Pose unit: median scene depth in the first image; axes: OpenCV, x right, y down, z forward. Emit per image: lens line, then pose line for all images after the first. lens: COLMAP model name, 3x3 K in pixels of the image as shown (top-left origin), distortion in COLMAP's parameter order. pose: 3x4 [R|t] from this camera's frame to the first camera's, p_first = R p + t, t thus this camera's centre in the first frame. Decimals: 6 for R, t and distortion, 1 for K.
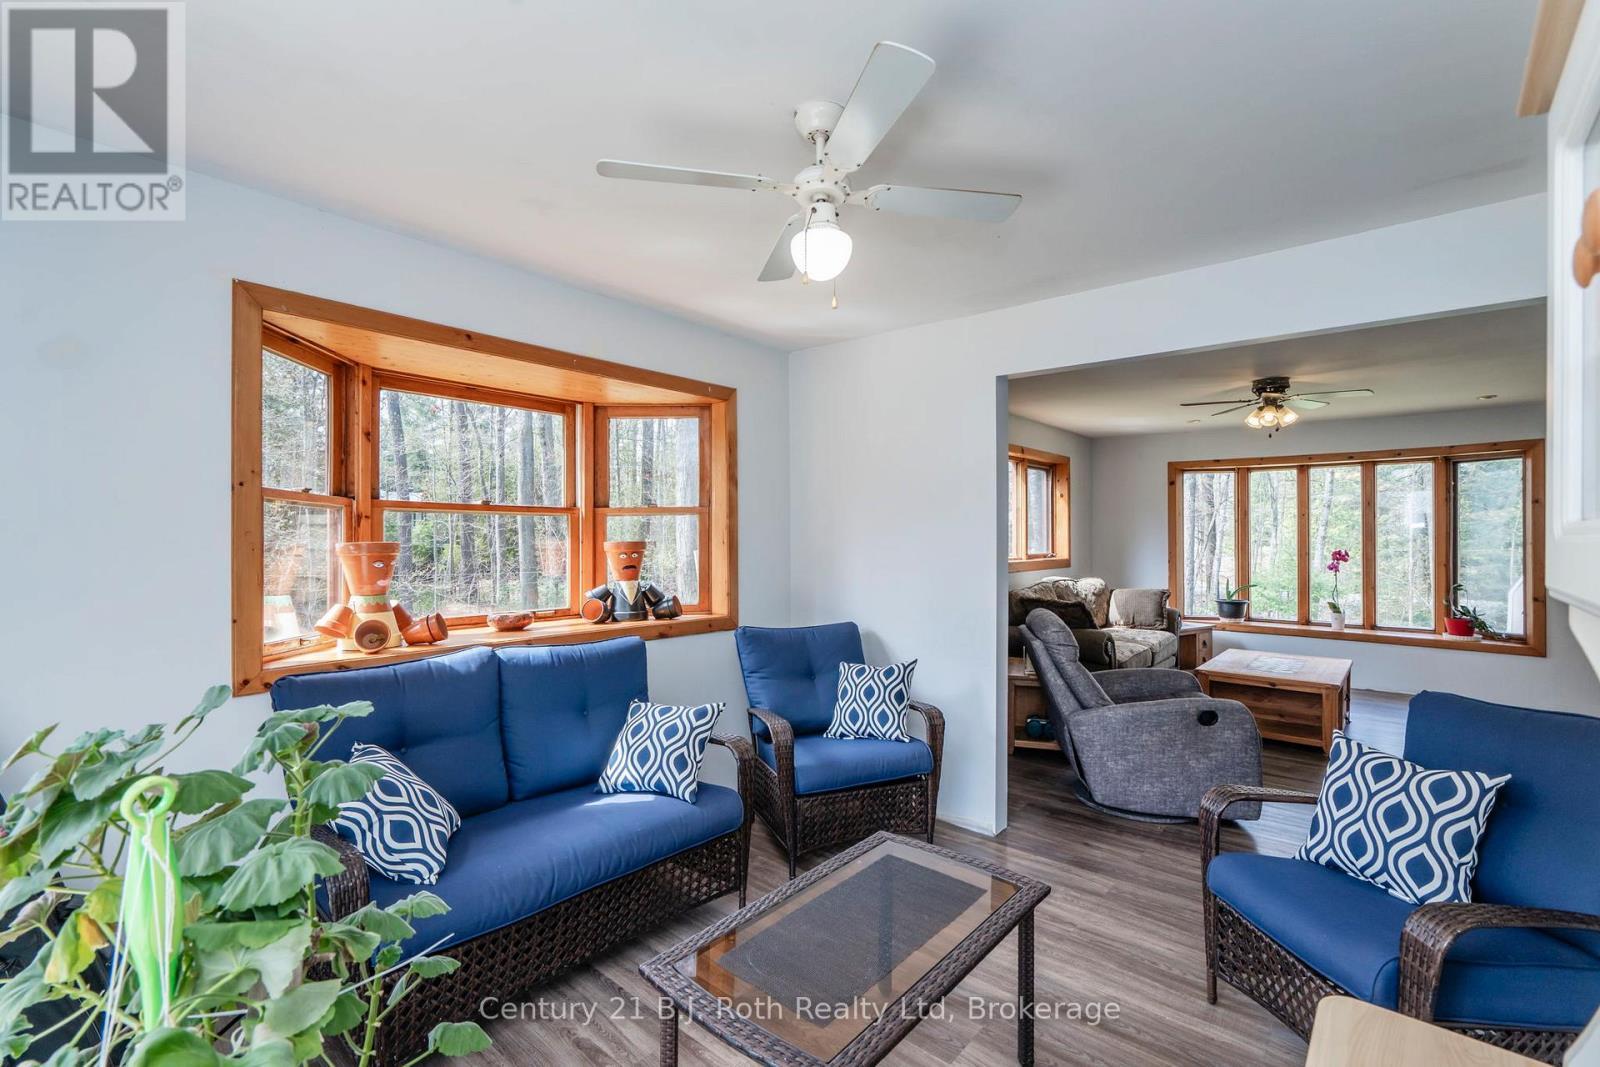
lens RADIAL K [[715.5, 0, 796.6], [0, 715.5, 534.9], [0, 0, 1]] dist [-0.004669, 0.003303]
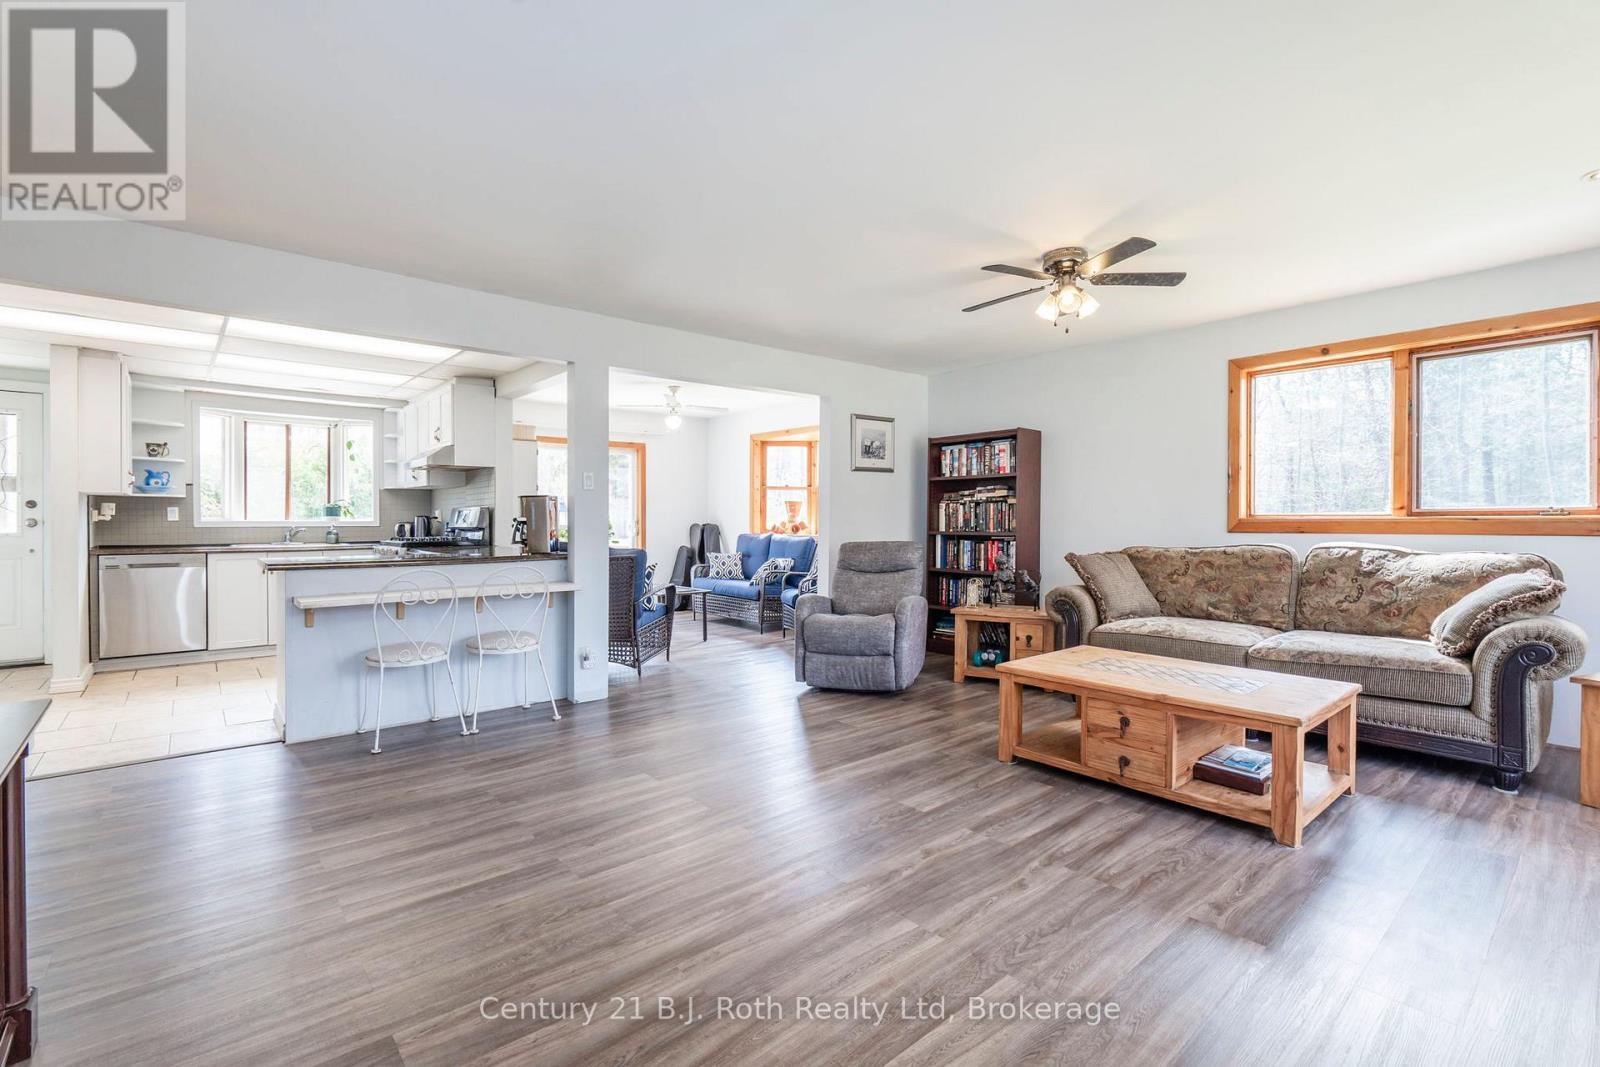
lens RADIAL K [[715.5, 0, 797.4], [0, 715.5, 533.6], [0, 0, 1]] dist [-0.004669, 0.003303]
pose [[-0.144284, 0.015041, -0.989422, 1.048170], [-0.004208, 0.999866, 0.015813, 0.043562], [0.989527, 0.006445, -0.144202, 0.618585]]
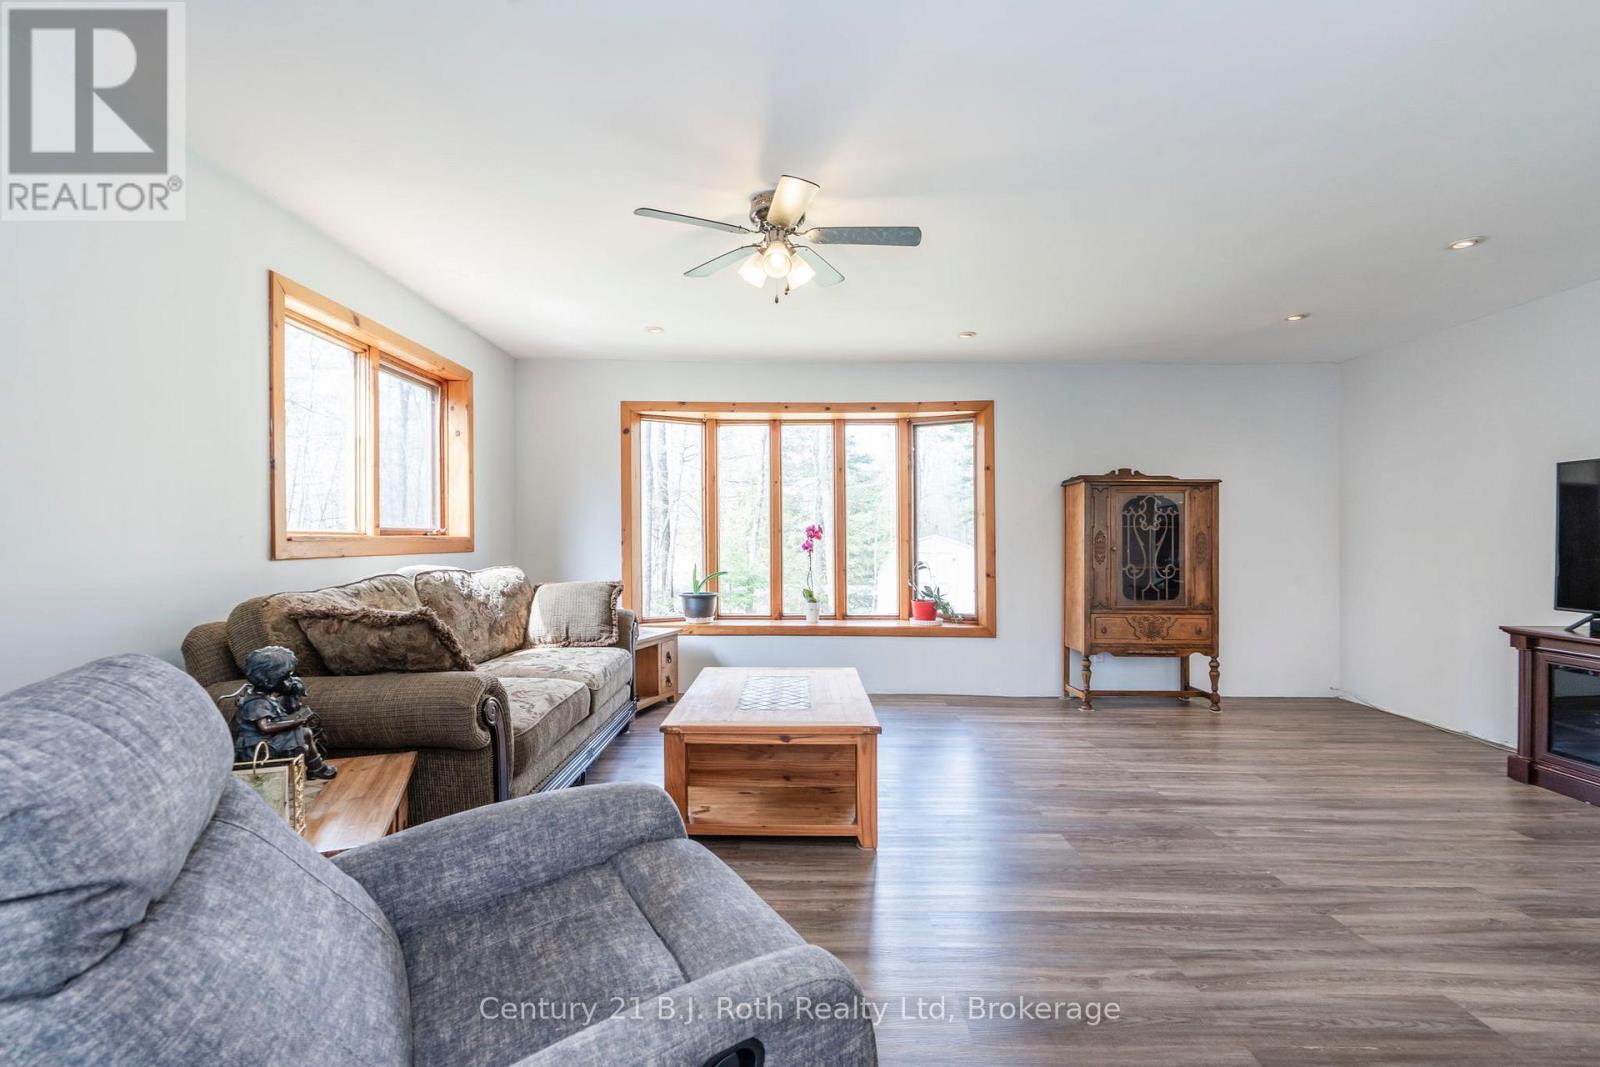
lens RADIAL K [[715.5, 0, 794.8], [0, 715.5, 541.2], [0, 0, 1]] dist [-0.004669, 0.003303]
pose [[0.760206, -0.001842, 0.649679, 0.223866], [0.000695, 0.999998, 0.002022, 0.039777], [-0.649681, -0.001085, 0.760206, 0.412694]]
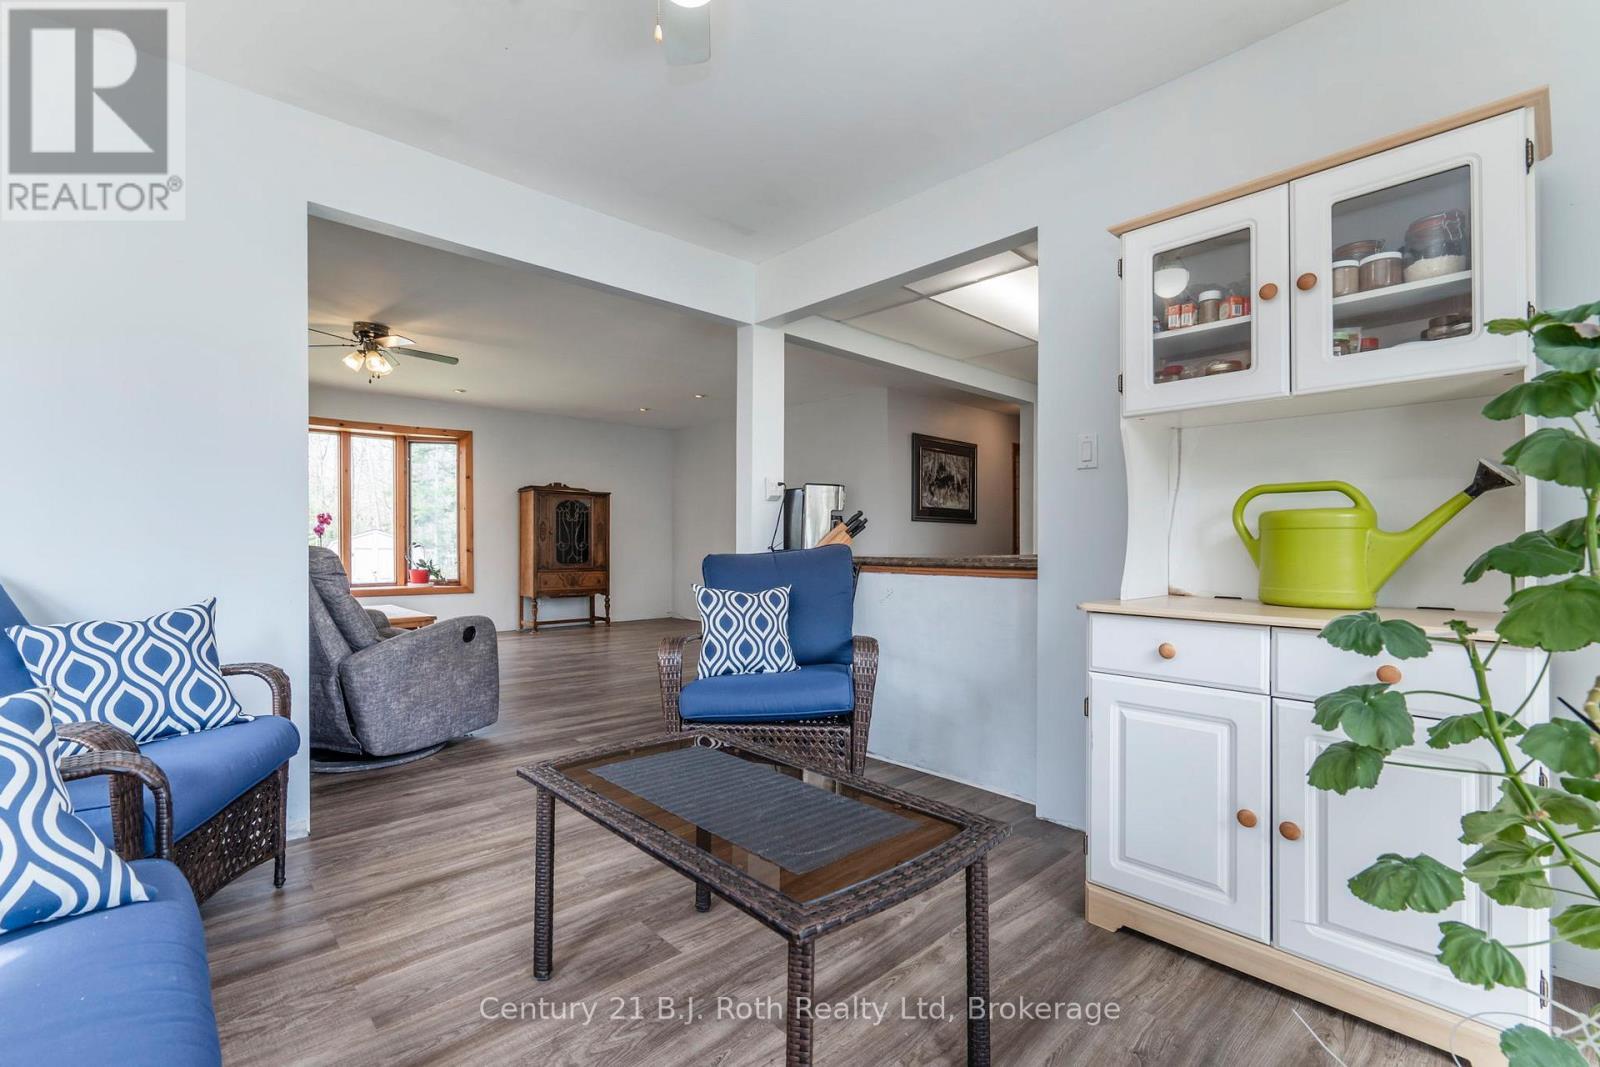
lens RADIAL K [[715.5, 0, 787.7], [0, 715.5, 538.0], [0, 0, 1]] dist [-0.004669, 0.003303]
pose [[0.117557, 0.004115, 0.993058, -0.195658], [-0.000419, 0.999992, -0.004094, 0.063799], [-0.993066, 0.000065, 0.117558, 0.222634]]
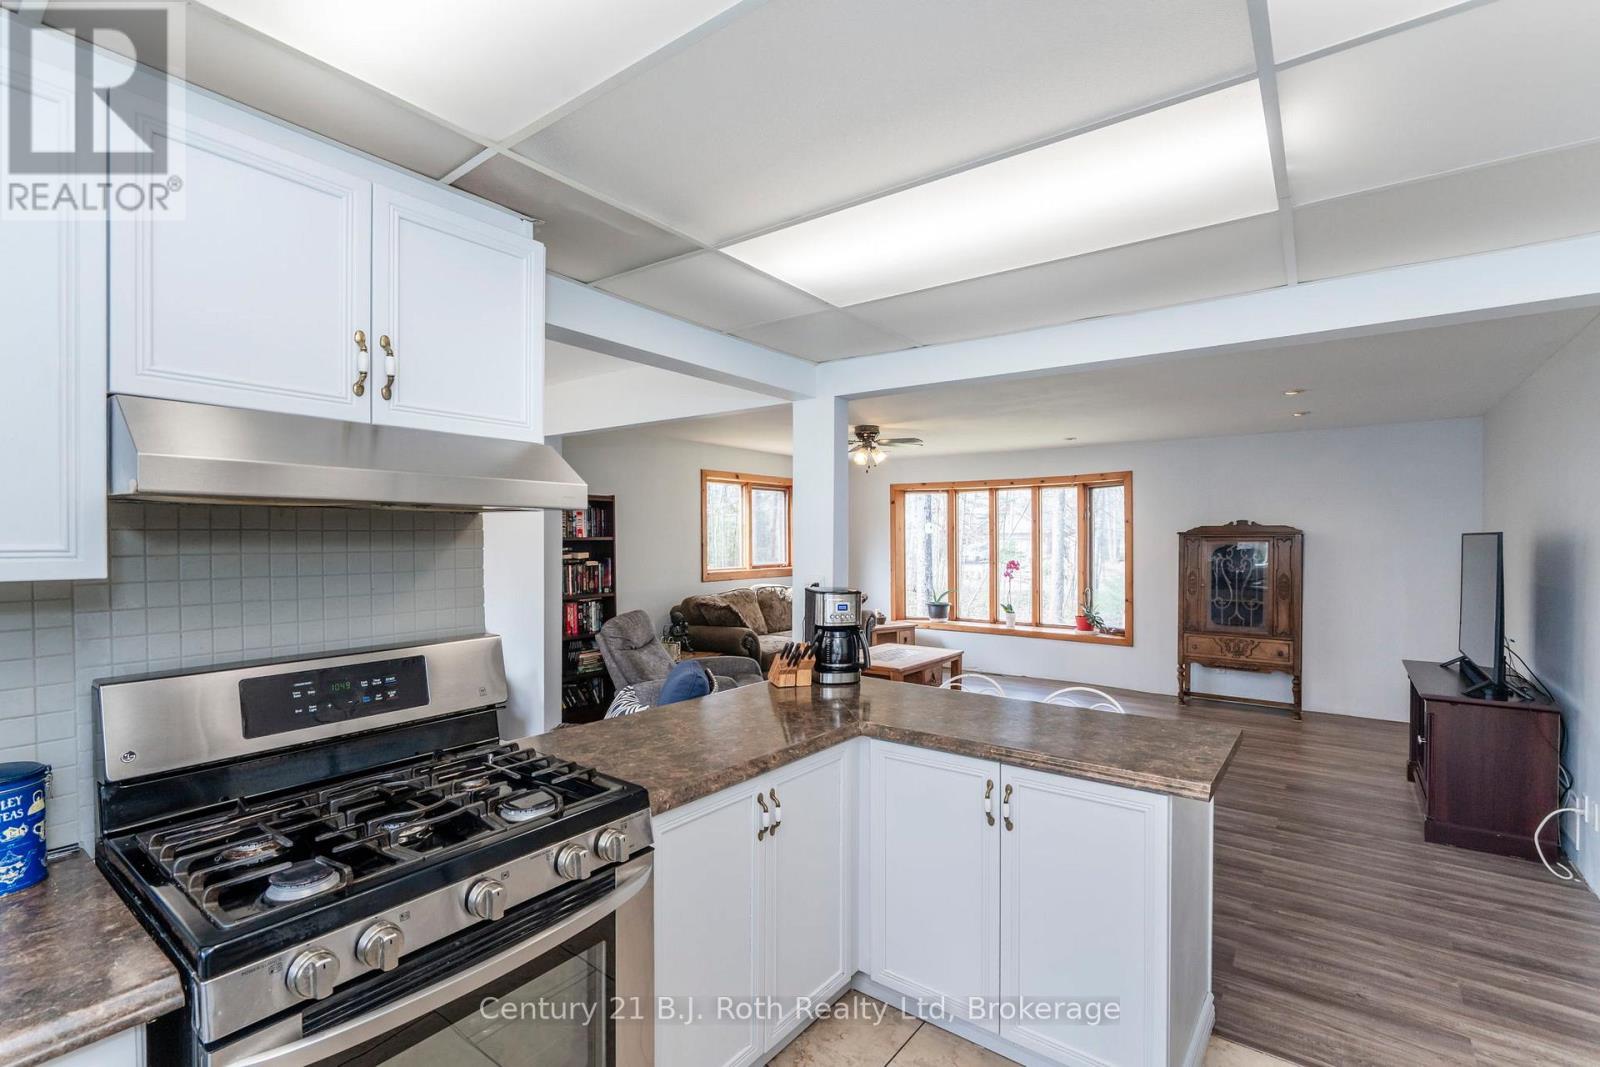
lens RADIAL K [[715.5, 0, 801.2], [0, 715.5, 537.6], [0, 0, 1]] dist [-0.004669, 0.003303]
pose [[0.997913, -0.001400, 0.064552, 0.346223], [0.001721, 0.999986, -0.004908, -0.011821], [-0.064544, 0.005009, 0.997902, -0.178712]]
